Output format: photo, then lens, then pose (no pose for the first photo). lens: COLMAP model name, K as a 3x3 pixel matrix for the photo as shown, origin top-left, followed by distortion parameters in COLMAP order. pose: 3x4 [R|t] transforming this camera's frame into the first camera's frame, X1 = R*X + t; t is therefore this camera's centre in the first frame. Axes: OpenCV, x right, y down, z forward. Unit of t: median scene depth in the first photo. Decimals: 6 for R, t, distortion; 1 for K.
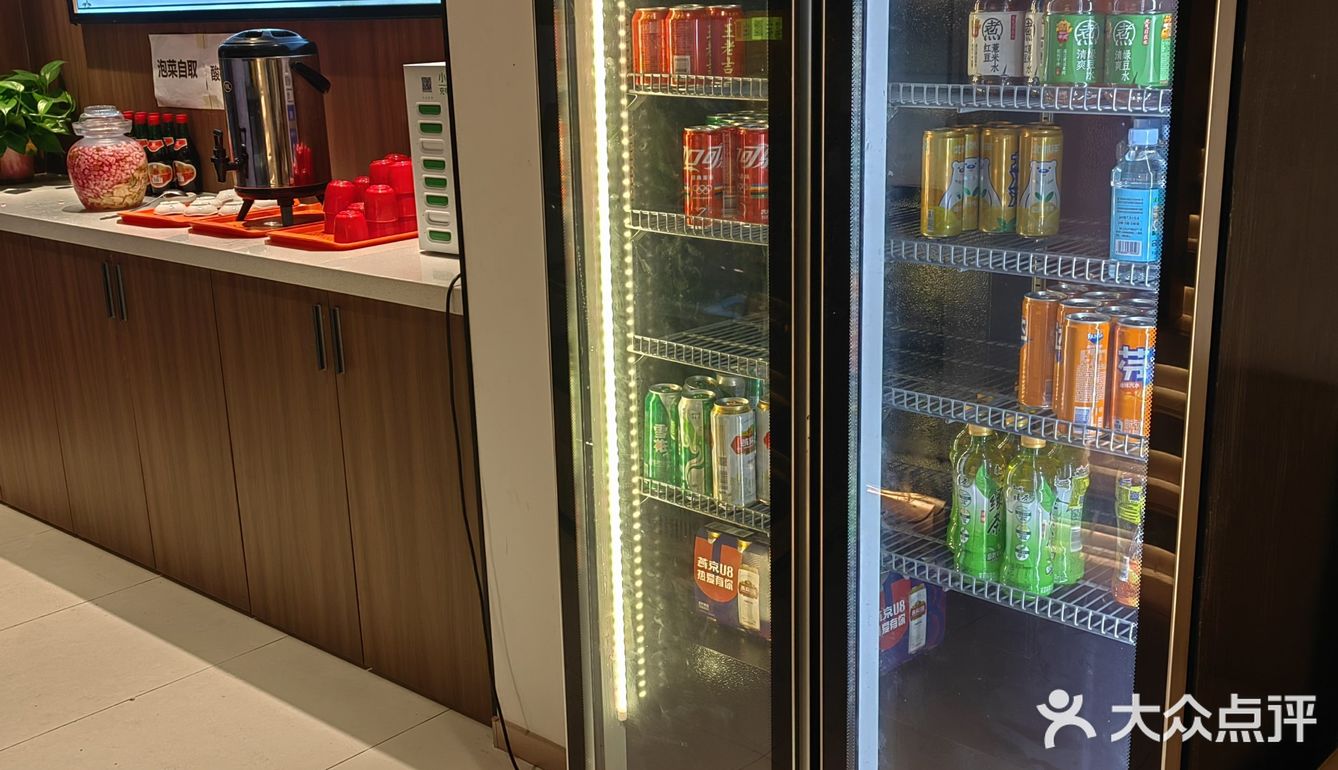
lens RADIAL K [[1458.0, 0, 689.8], [0, 1458.0, 386.9], [0, 0, 1]] dist [-0.002784, -0.013058]
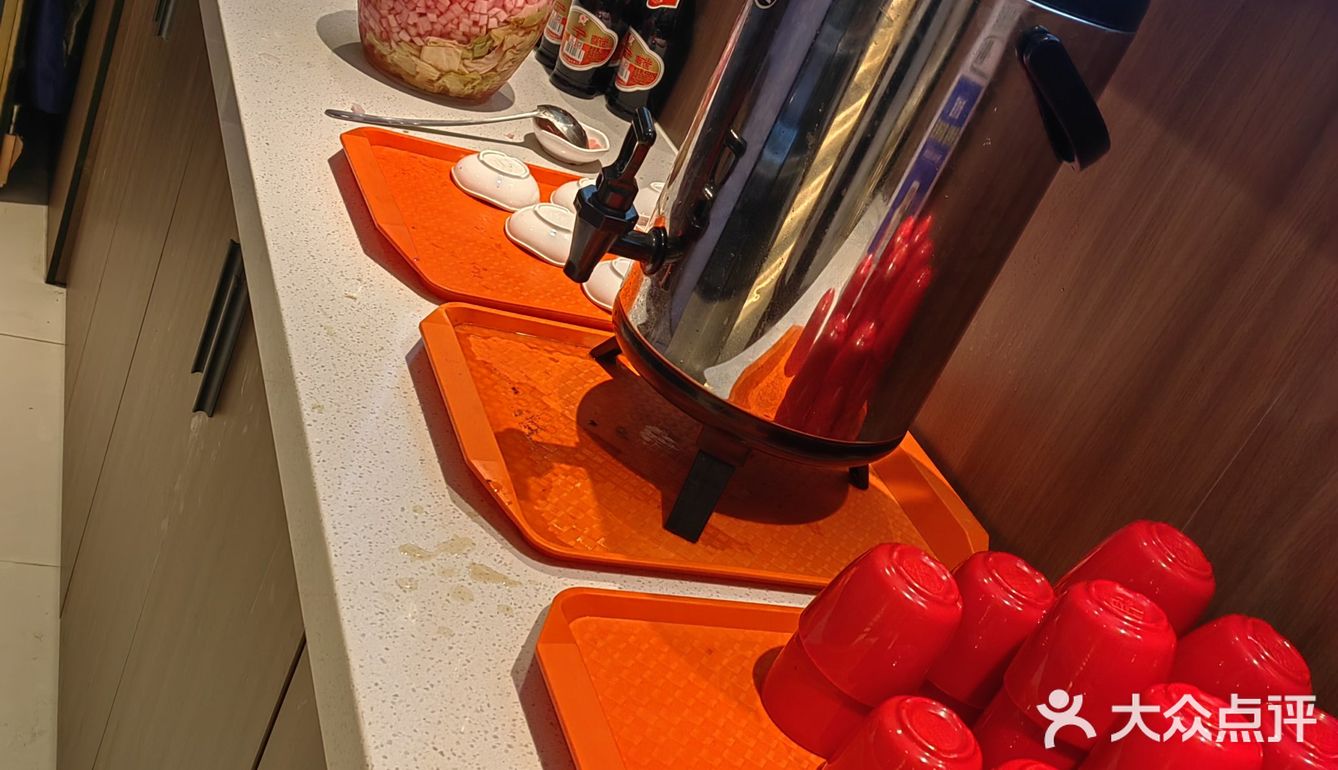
lens RADIAL K [[1458.0, 0, 689.8], [0, 1458.0, 386.9], [0, 0, 1]] dist [-0.002784, -0.013058]
pose [[0.802213, 0.541599, -0.251244, -0.197146], [-0.509794, 0.840412, 0.183897, -0.164418], [0.310747, -0.019442, 0.950294, 0.658910]]
